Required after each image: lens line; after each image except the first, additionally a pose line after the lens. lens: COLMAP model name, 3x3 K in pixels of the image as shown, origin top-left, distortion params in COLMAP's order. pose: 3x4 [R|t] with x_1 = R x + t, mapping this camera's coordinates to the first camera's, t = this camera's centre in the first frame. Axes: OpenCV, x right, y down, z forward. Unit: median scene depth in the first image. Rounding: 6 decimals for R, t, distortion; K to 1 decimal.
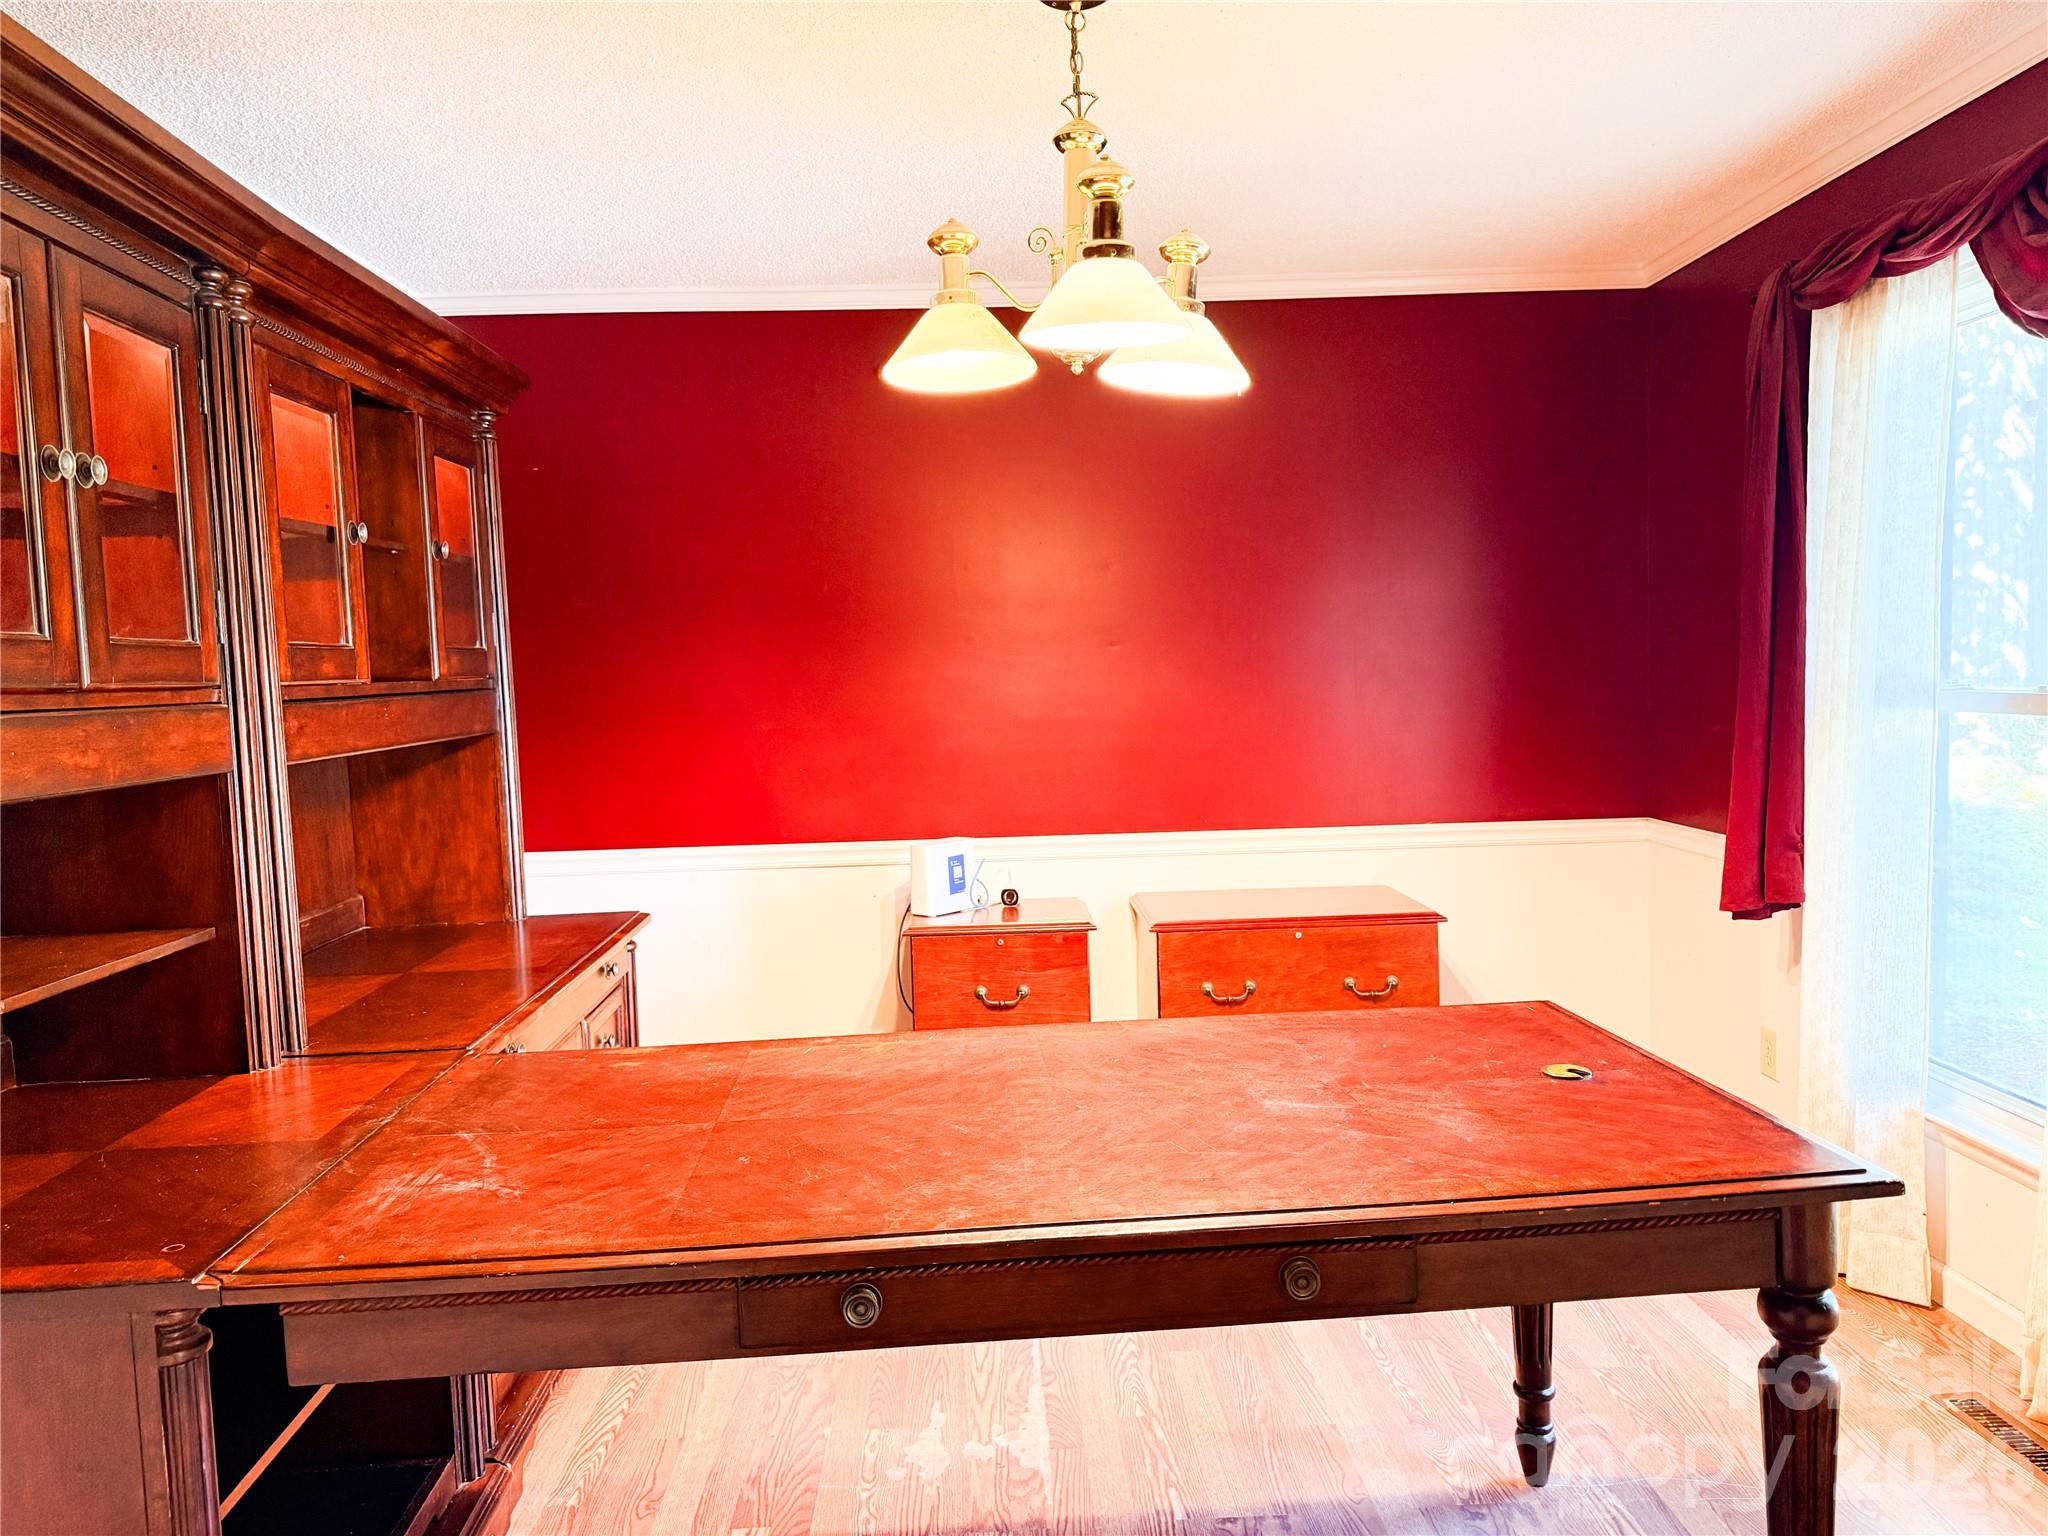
lens RADIAL K [[1448.0, 0, 1025.4], [0, 1448.0, 766.1], [0, 0, 1]] dist [0.055593, -0.069348]
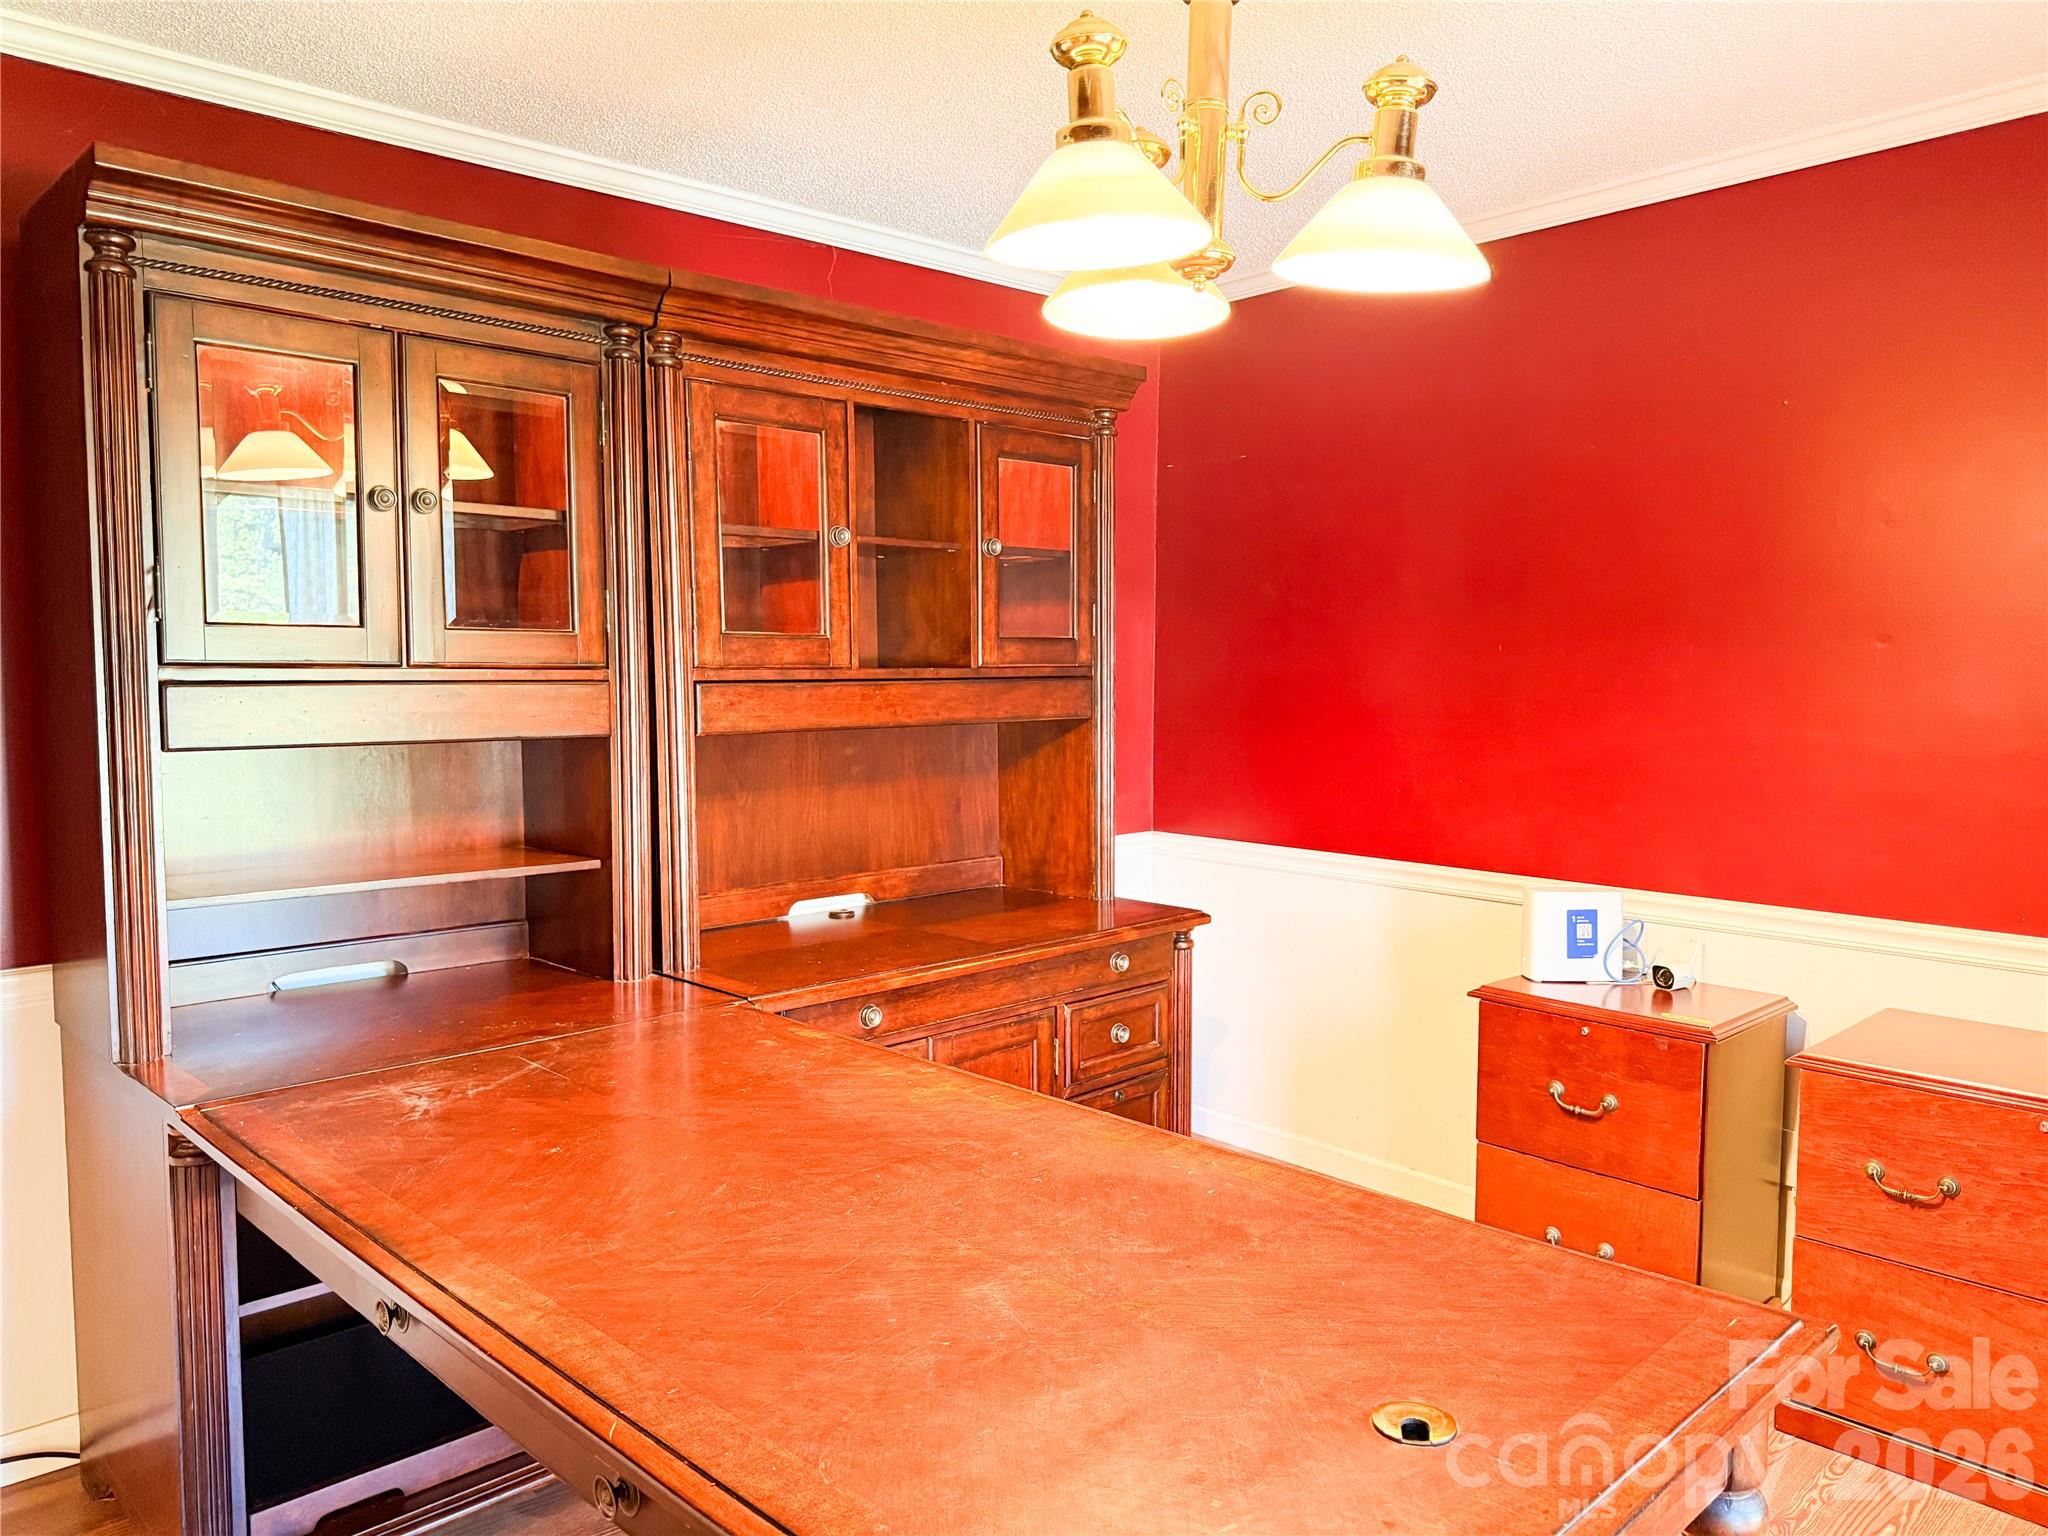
lens RADIAL K [[1448.0, 0, 1027.7], [0, 1448.0, 778.3], [0, 0, 1]] dist [0.055593, -0.069348]
pose [[0.655649, 0.093652, -0.749235, 0.434115], [-0.075156, 0.995445, 0.058660, -0.042554], [0.751316, 0.017849, 0.659701, 0.321044]]
